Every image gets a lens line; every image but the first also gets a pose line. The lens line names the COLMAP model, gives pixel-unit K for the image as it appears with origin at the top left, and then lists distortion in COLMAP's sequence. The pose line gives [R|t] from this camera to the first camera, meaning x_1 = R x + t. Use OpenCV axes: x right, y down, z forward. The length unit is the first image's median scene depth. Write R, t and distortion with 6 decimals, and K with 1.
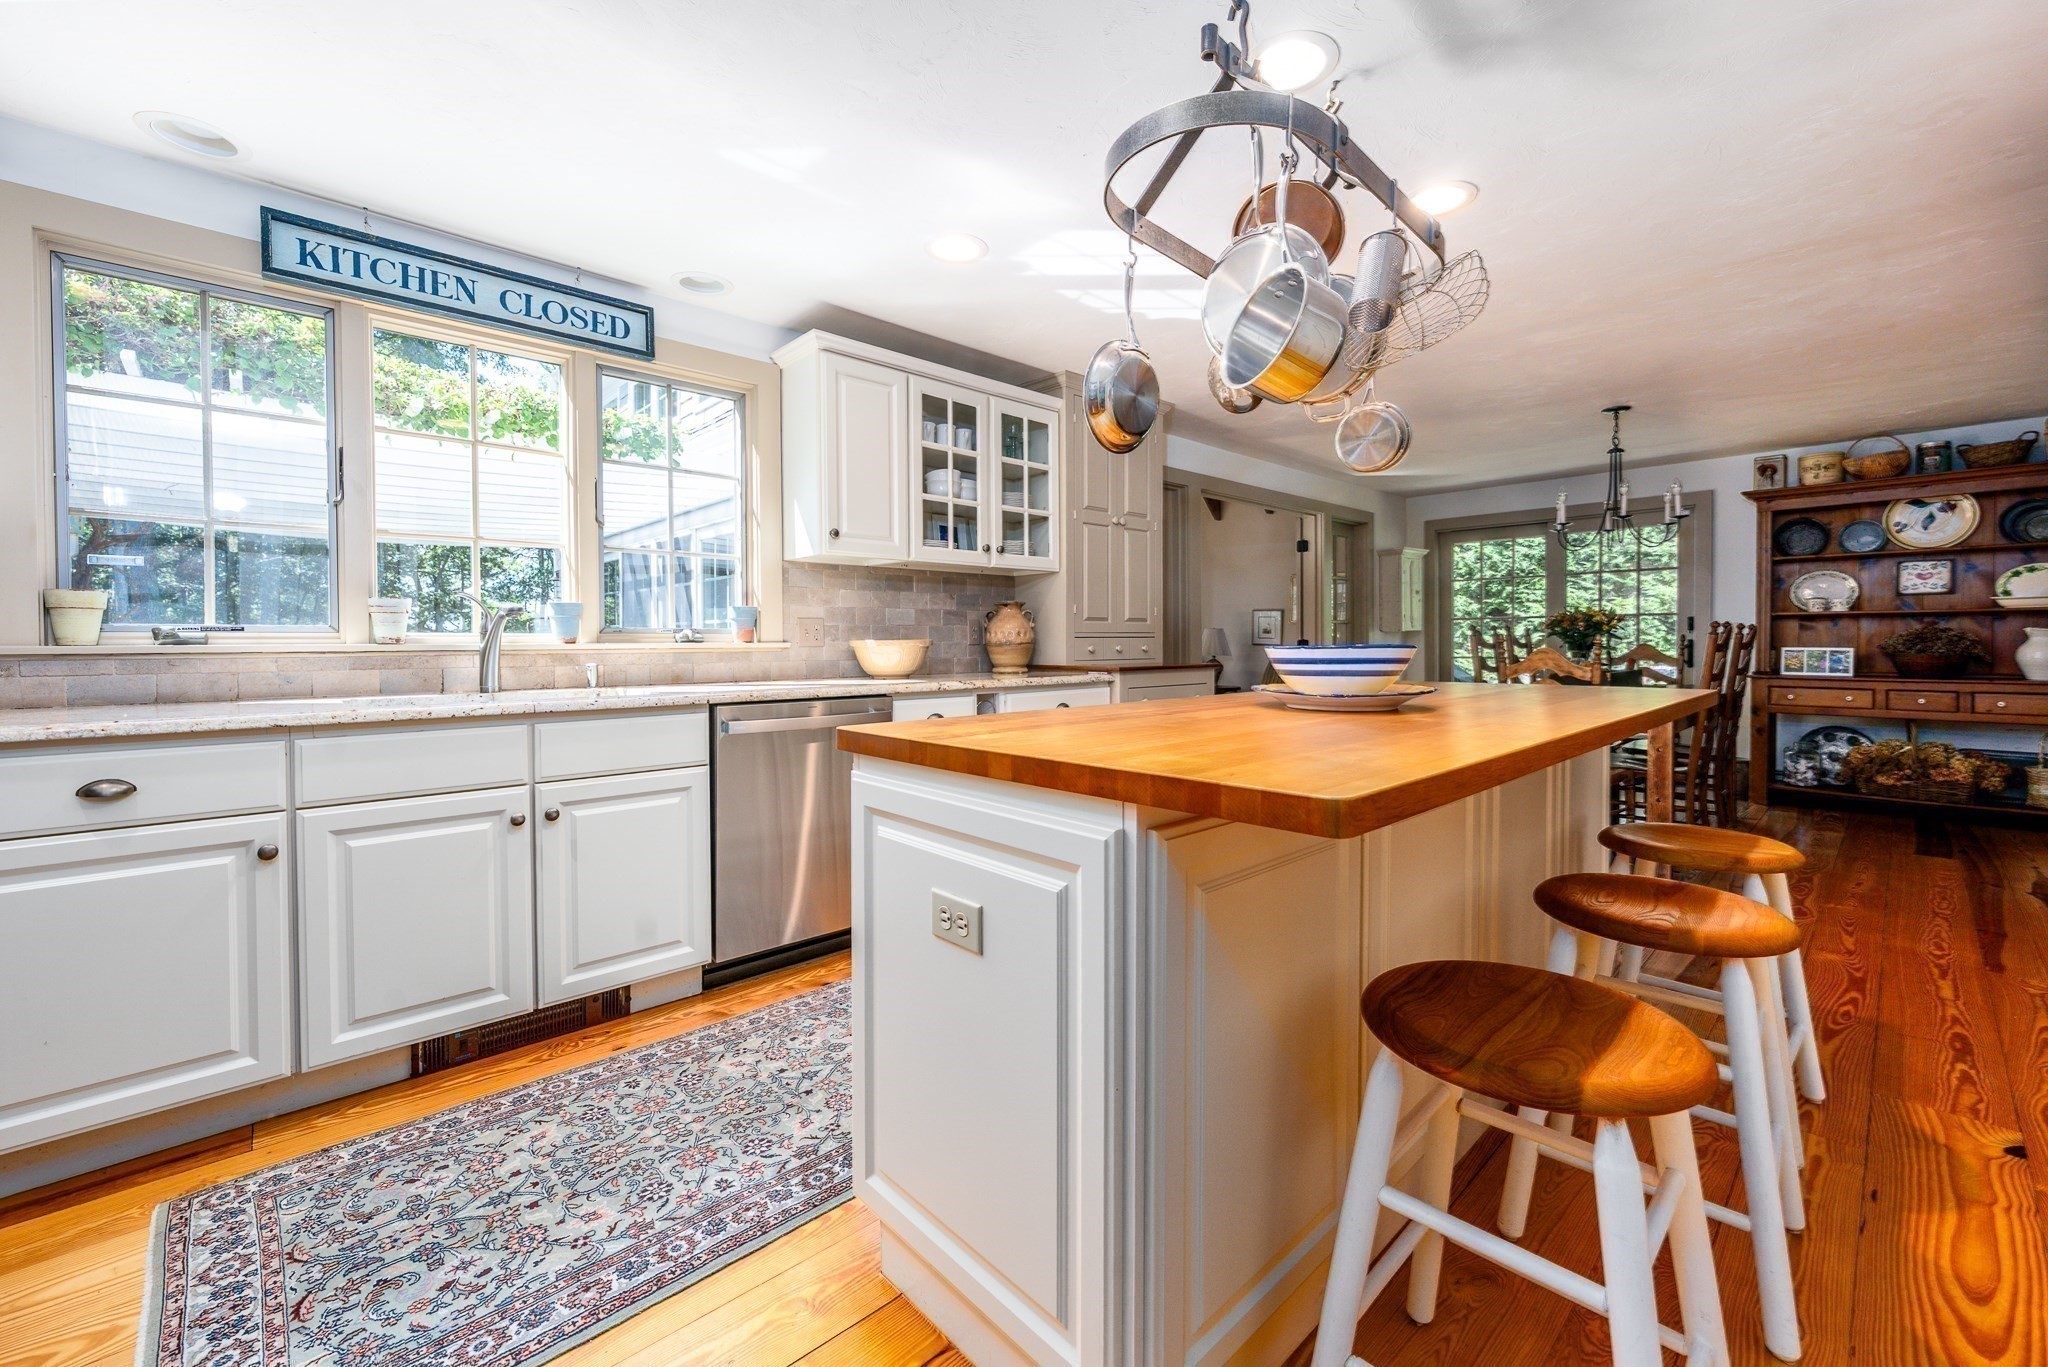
lens RADIAL K [[854.1, 0, 1028.0], [0, 854.1, 667.8], [0, 0, 1]] dist [0.002796, 0.000208]
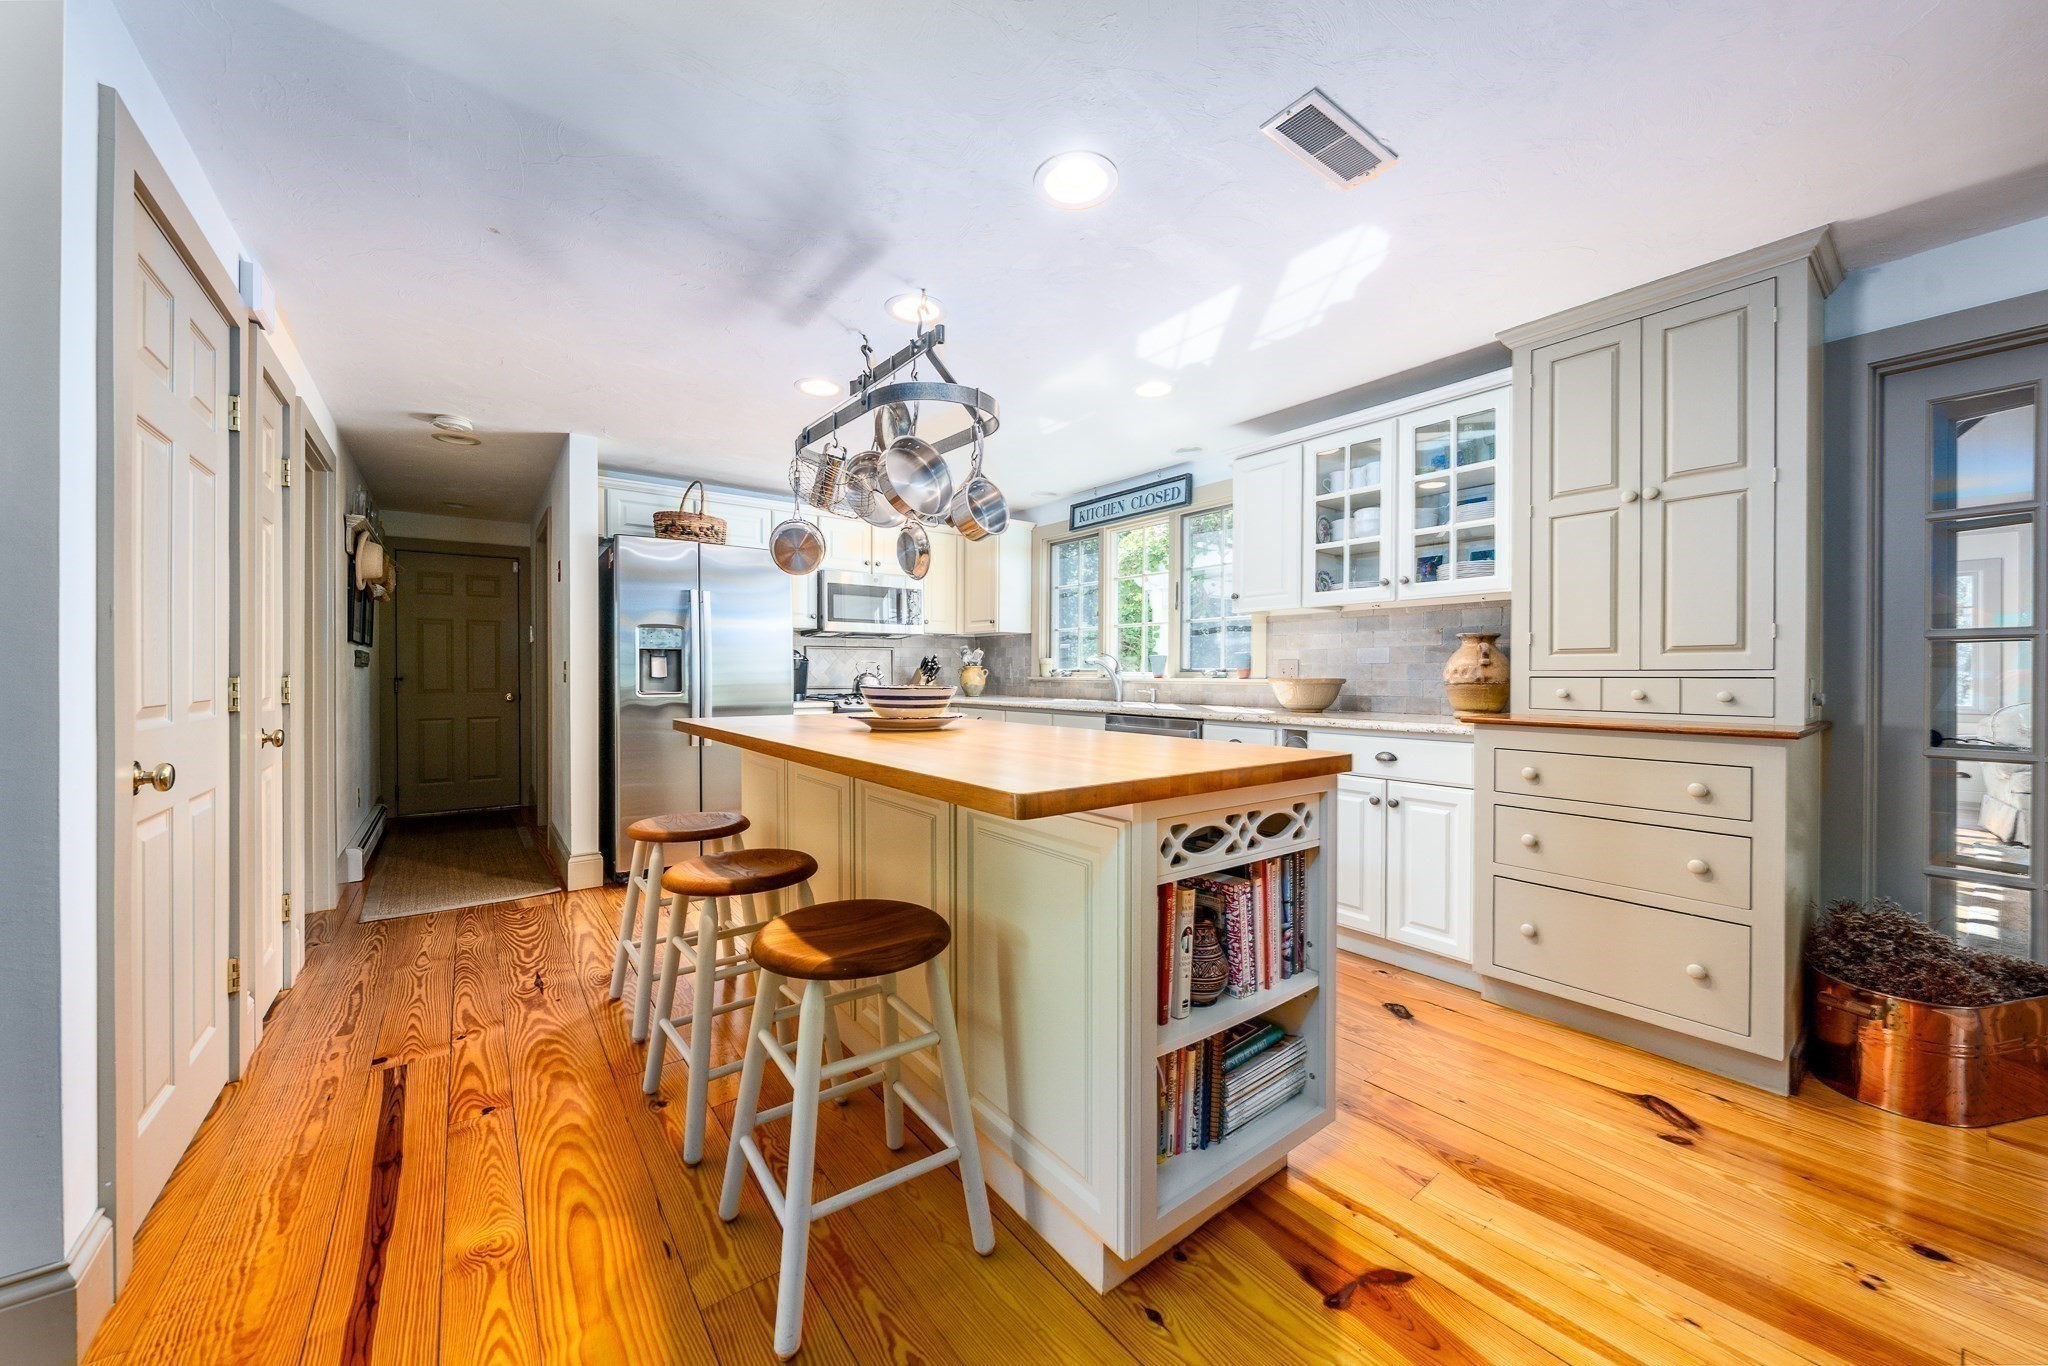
lens RADIAL K [[750.3, 0, 1031.8], [0, 750.3, 676.5], [0, 0, 1]] dist [-0.001636, -0.000029]
pose [[-0.102702, 0.015696, -0.994588, 1.321764], [-0.019788, 0.999645, 0.017820, -0.068131], [0.994515, 0.021511, -0.102355, 1.109470]]
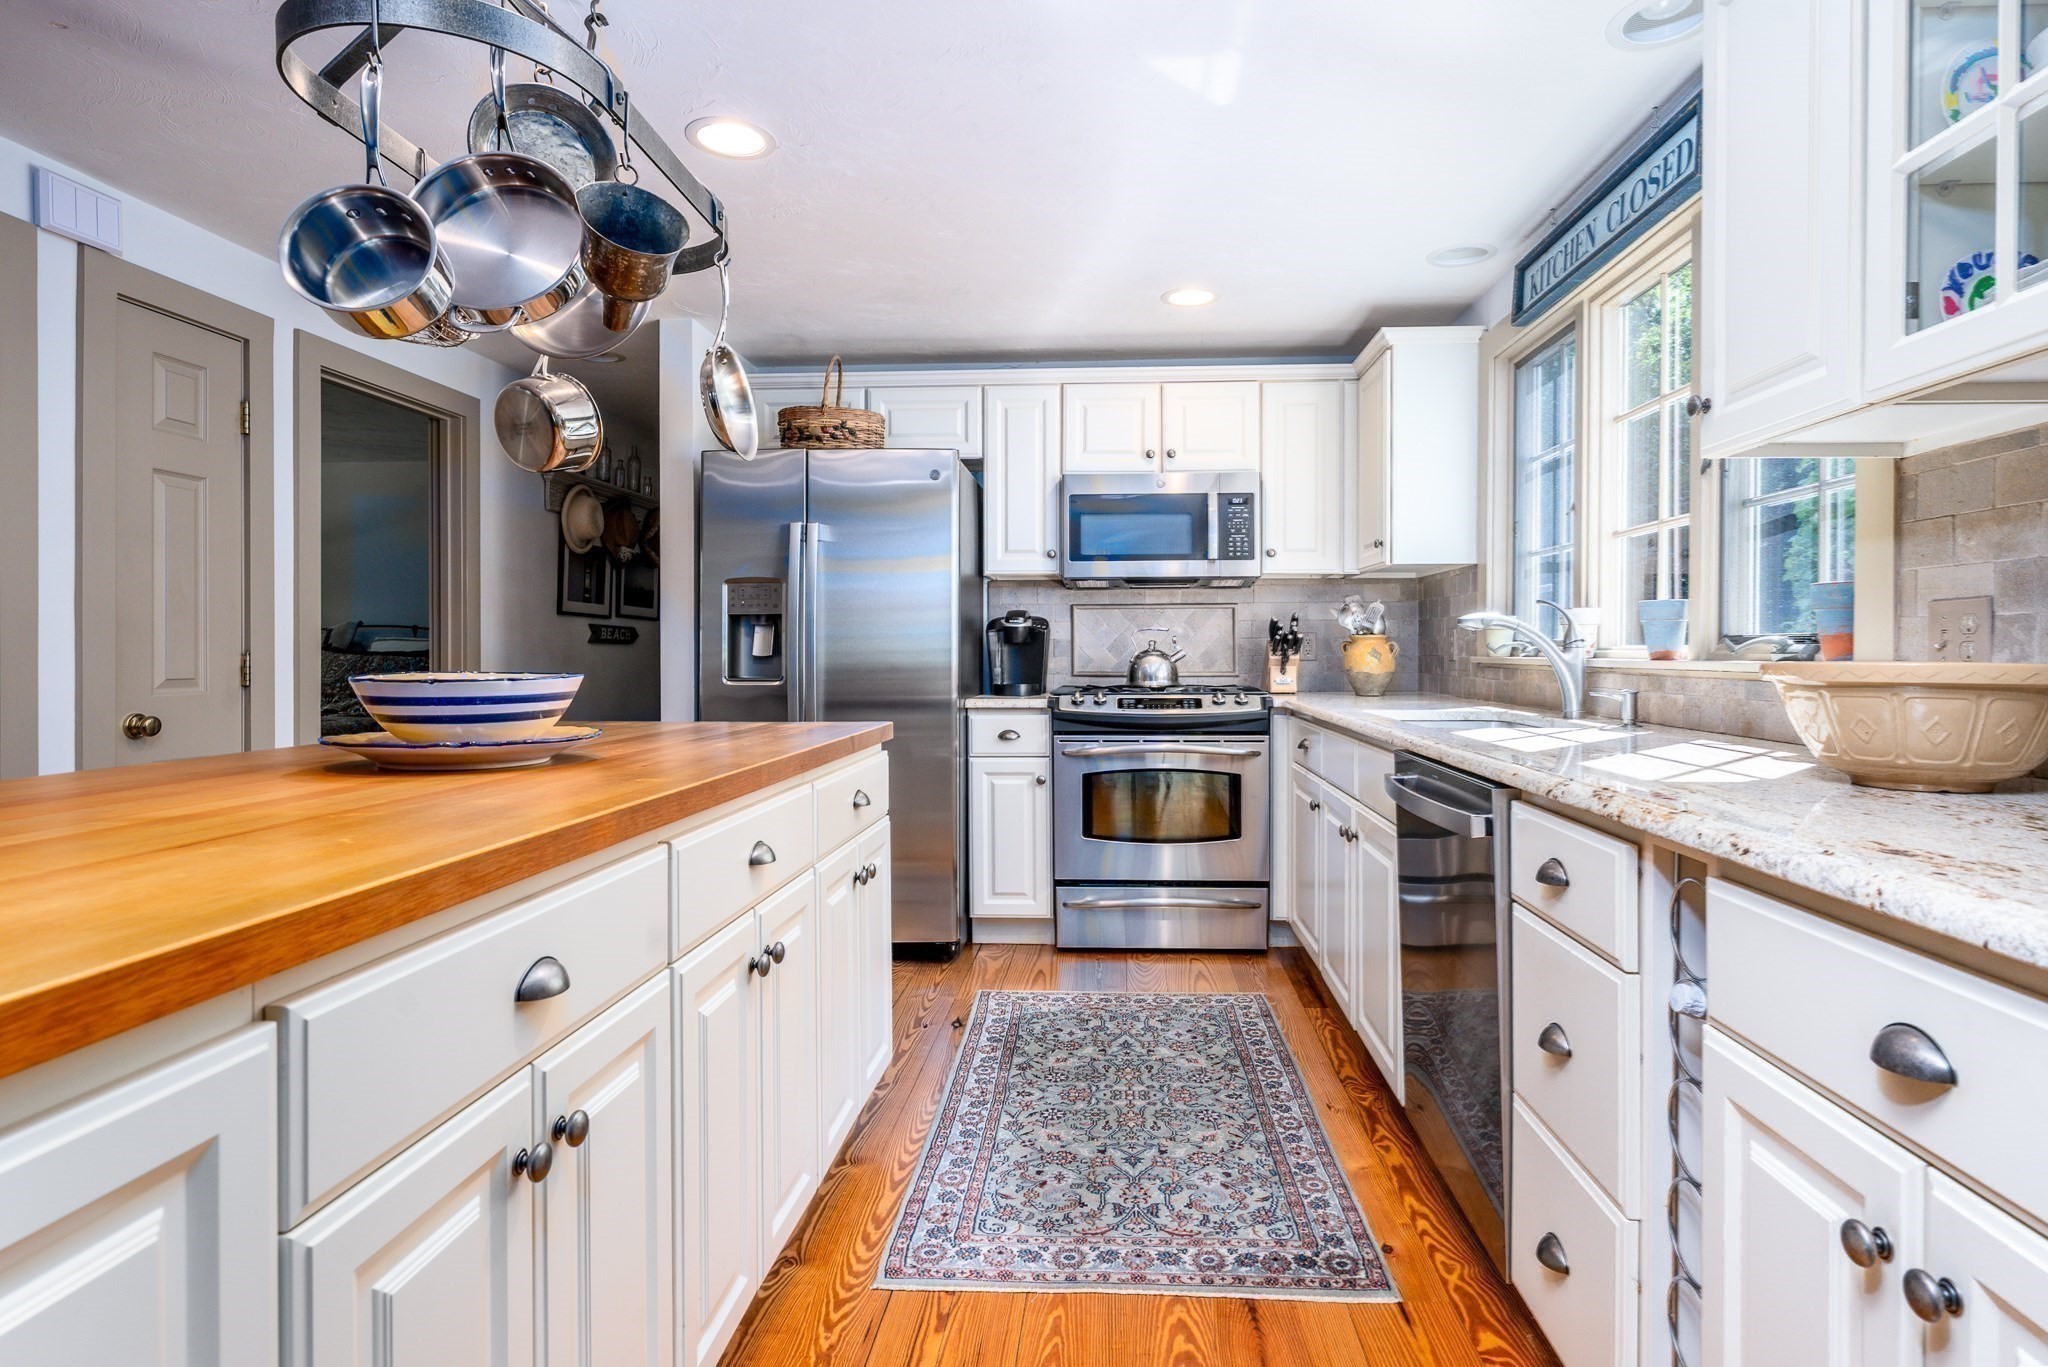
lens RADIAL K [[1065.4, 0, 1068.3], [0, 1065.4, 650.2], [0, 0, 1]] dist [0.000083, 0.000161]
pose [[-0.727296, 0.012999, -0.686201, 0.496971], [-0.004673, 0.999704, 0.023891, -0.069165], [0.686308, 0.020583, -0.727020, 1.604020]]
